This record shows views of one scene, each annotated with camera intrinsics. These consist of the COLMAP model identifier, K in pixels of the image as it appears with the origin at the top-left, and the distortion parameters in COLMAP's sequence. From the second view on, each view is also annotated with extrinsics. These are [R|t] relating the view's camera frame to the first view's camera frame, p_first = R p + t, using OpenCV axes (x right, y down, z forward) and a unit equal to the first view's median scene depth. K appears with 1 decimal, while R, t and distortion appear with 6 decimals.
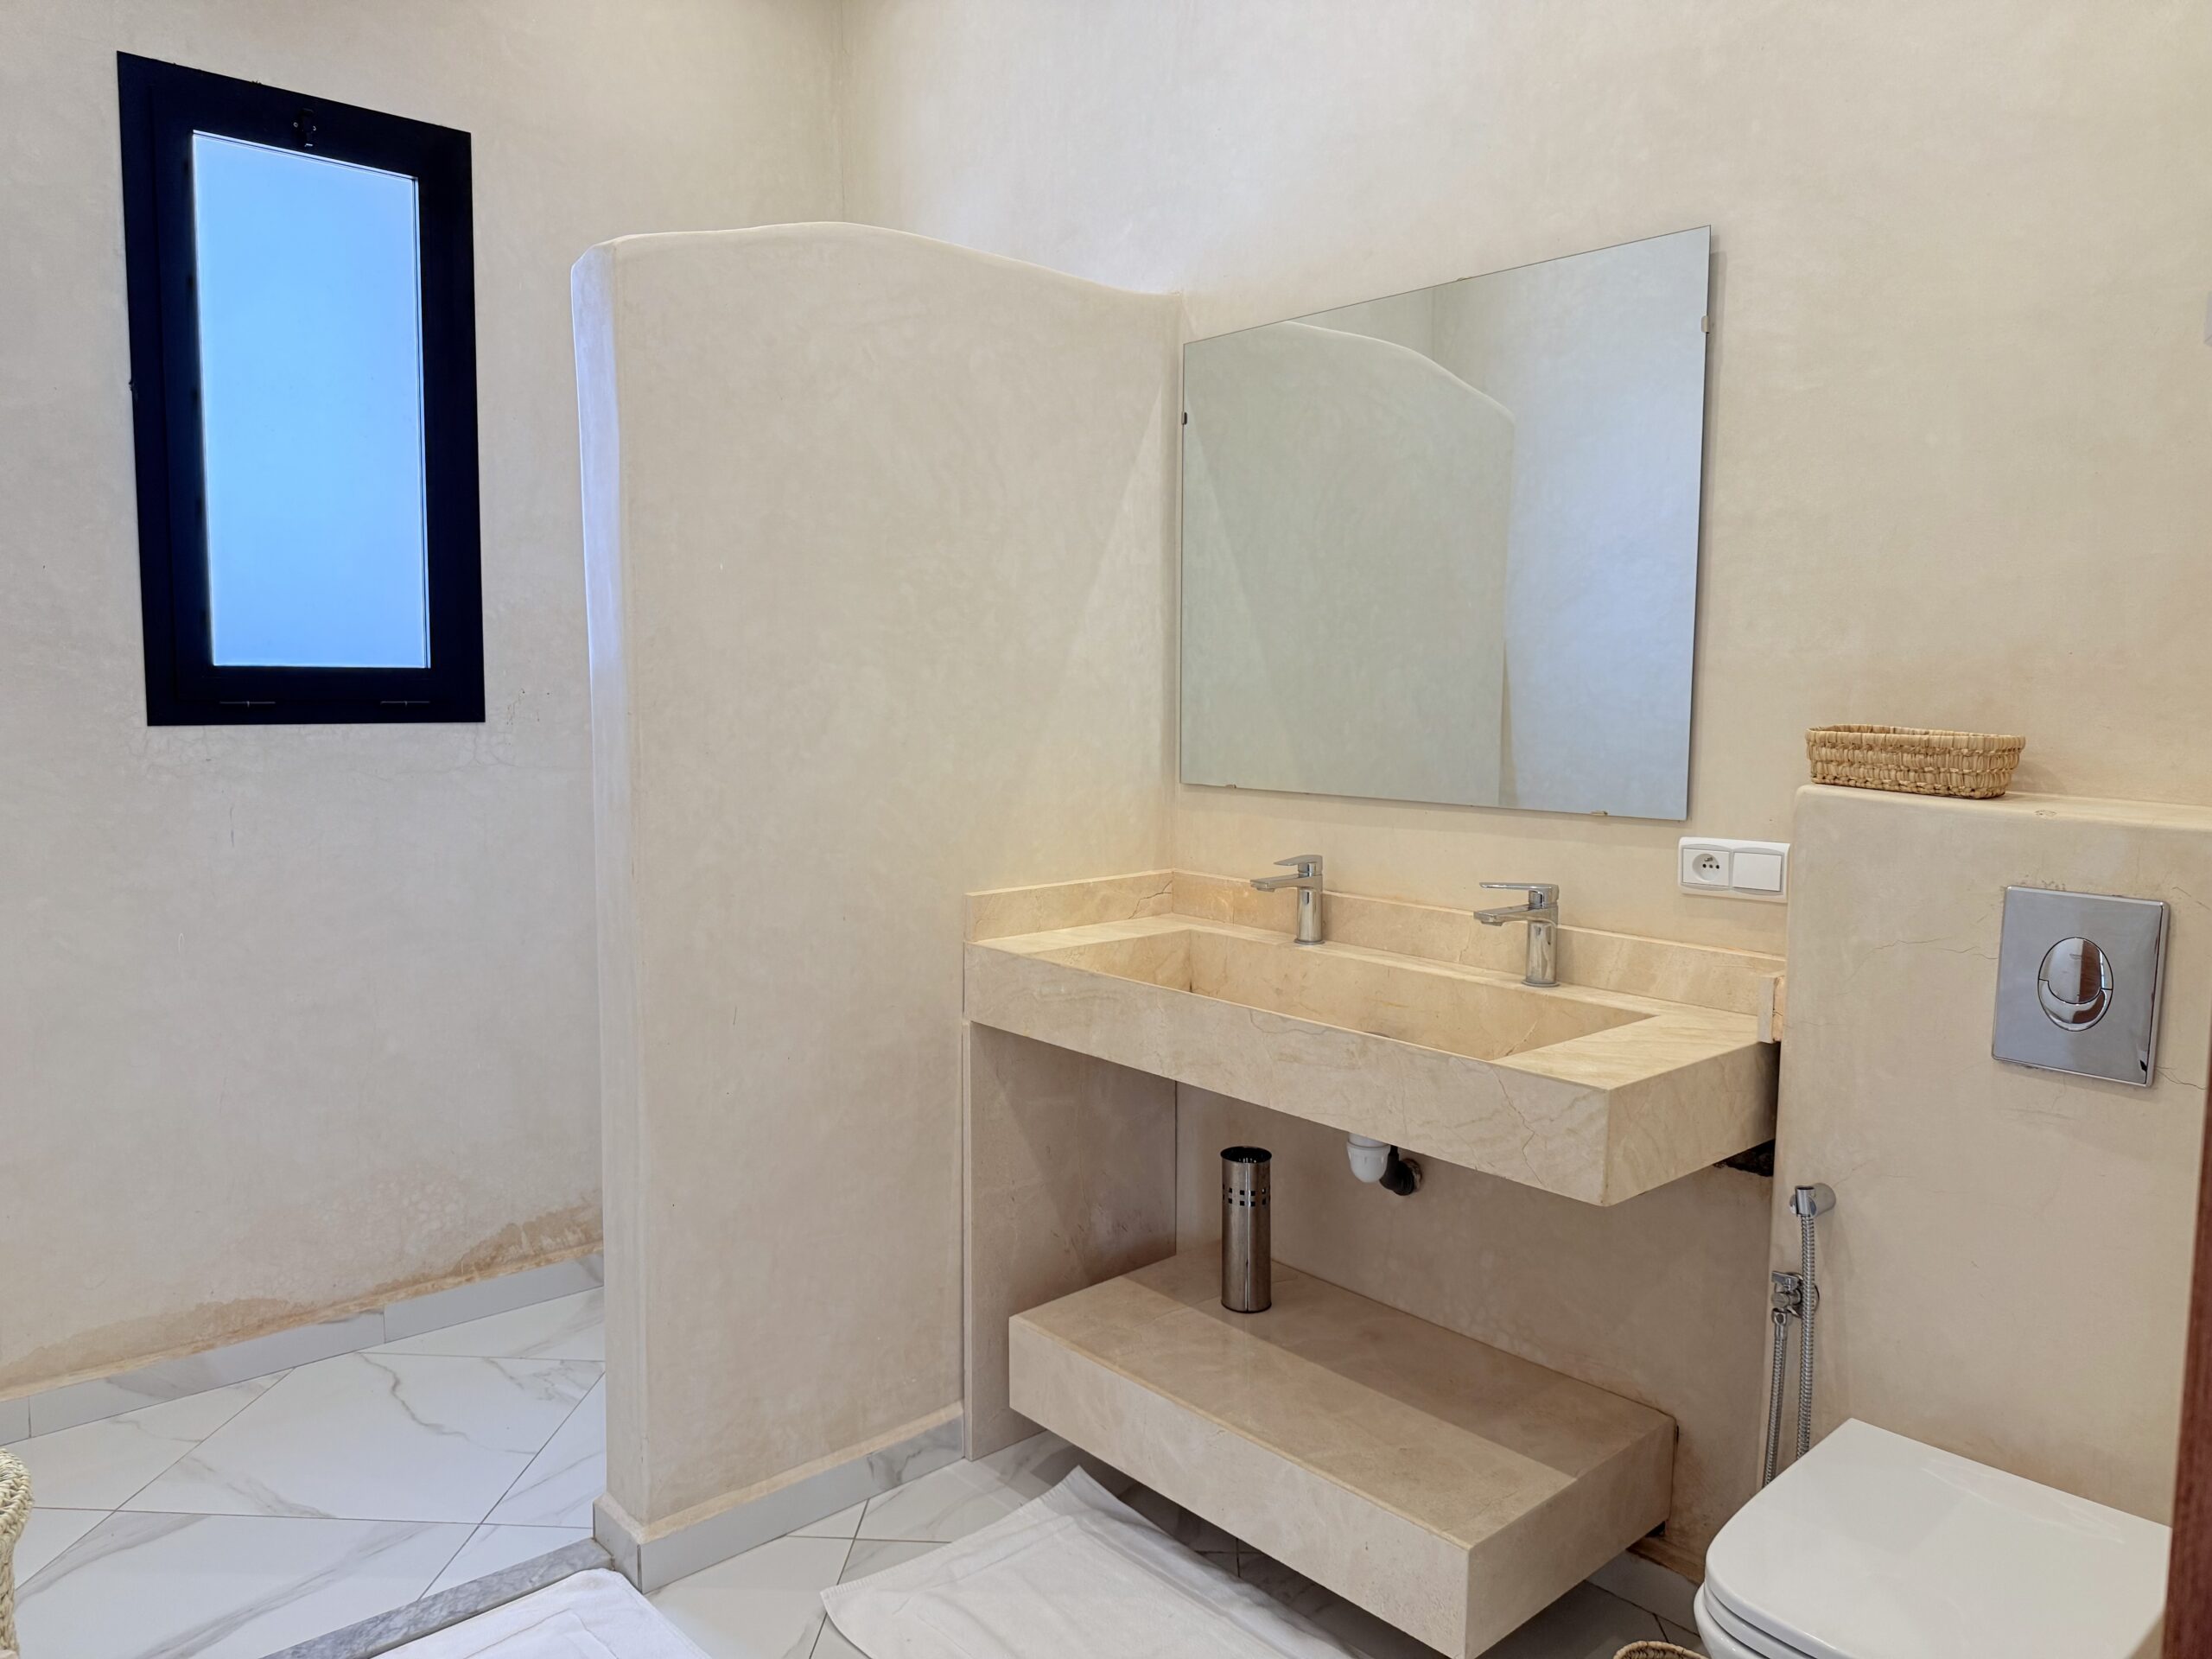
lens RADIAL K [[1568.0, 0, 1105.8], [0, 1568.0, 837.1], [0, 0, 1]] dist [0.110705, -0.155600]
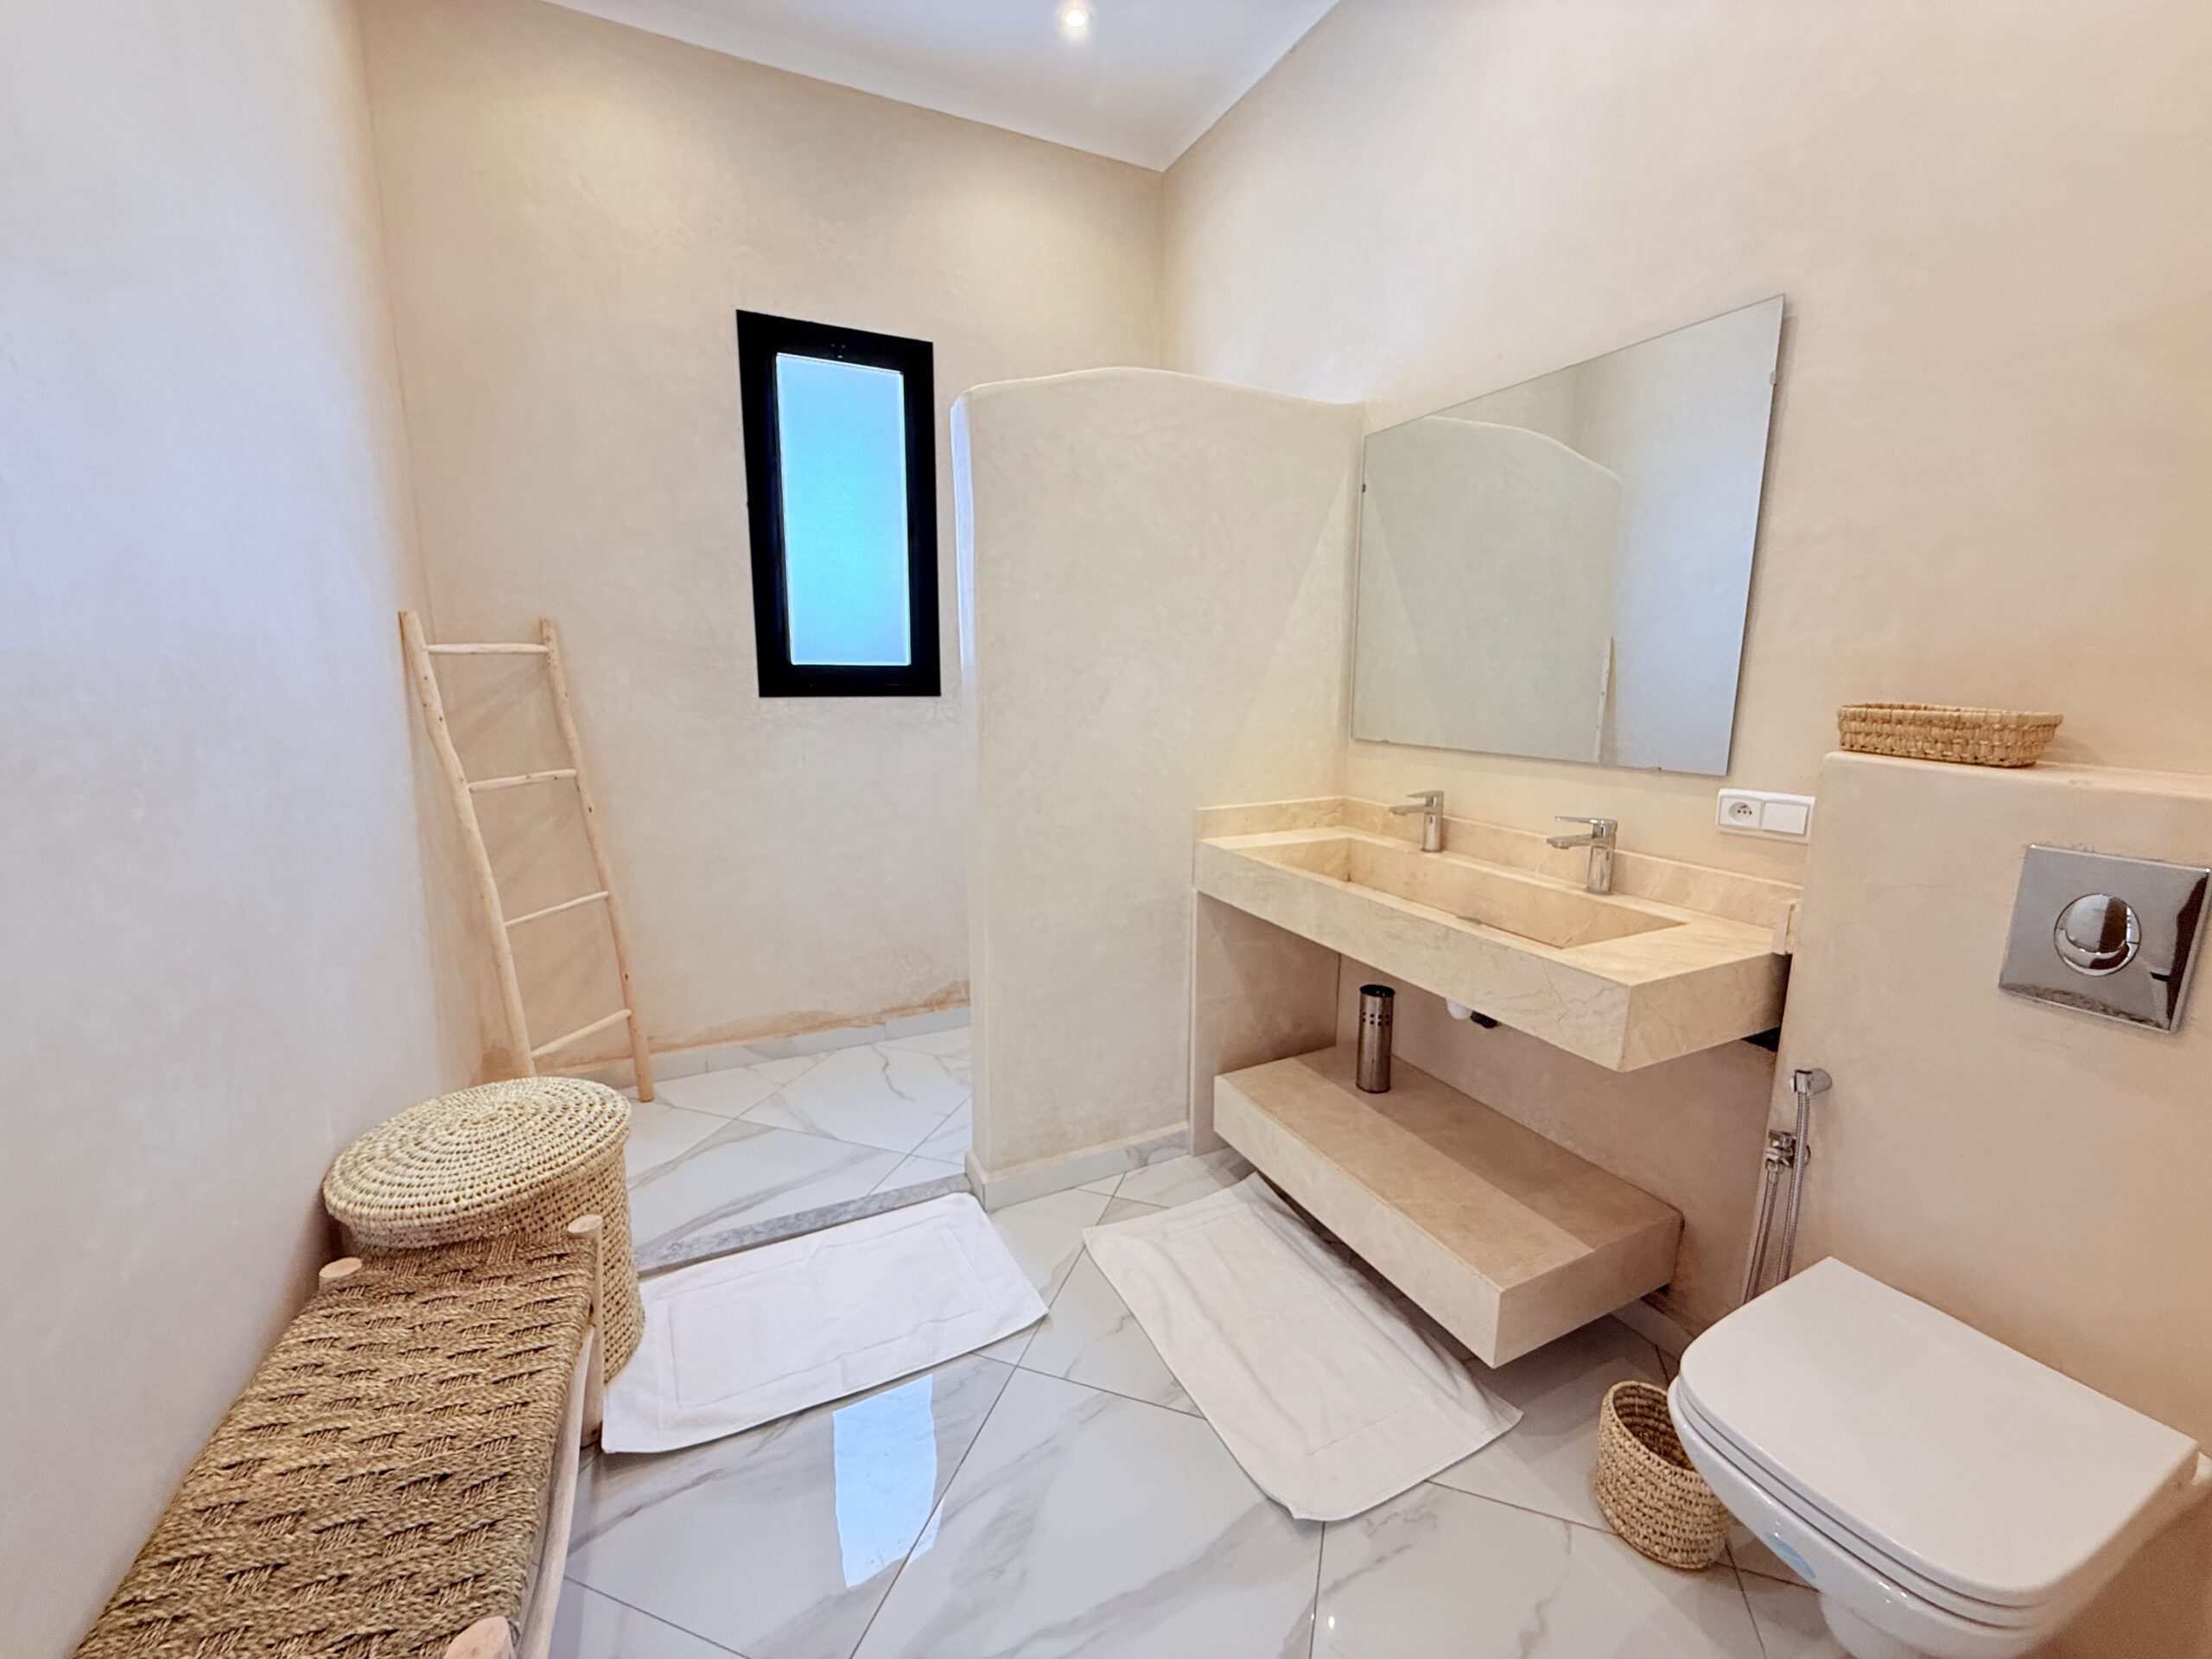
lens RADIAL K [[891.1, 0, 1110.1], [0, 891.1, 829.8], [0, 0, 1]] dist [0.012626, -0.000027]
pose [[0.961569, 0.045896, -0.270699, 0.073753], [-0.025945, 0.996707, 0.076826, -0.009211], [0.273334, -0.066850, 0.959593, 0.141119]]
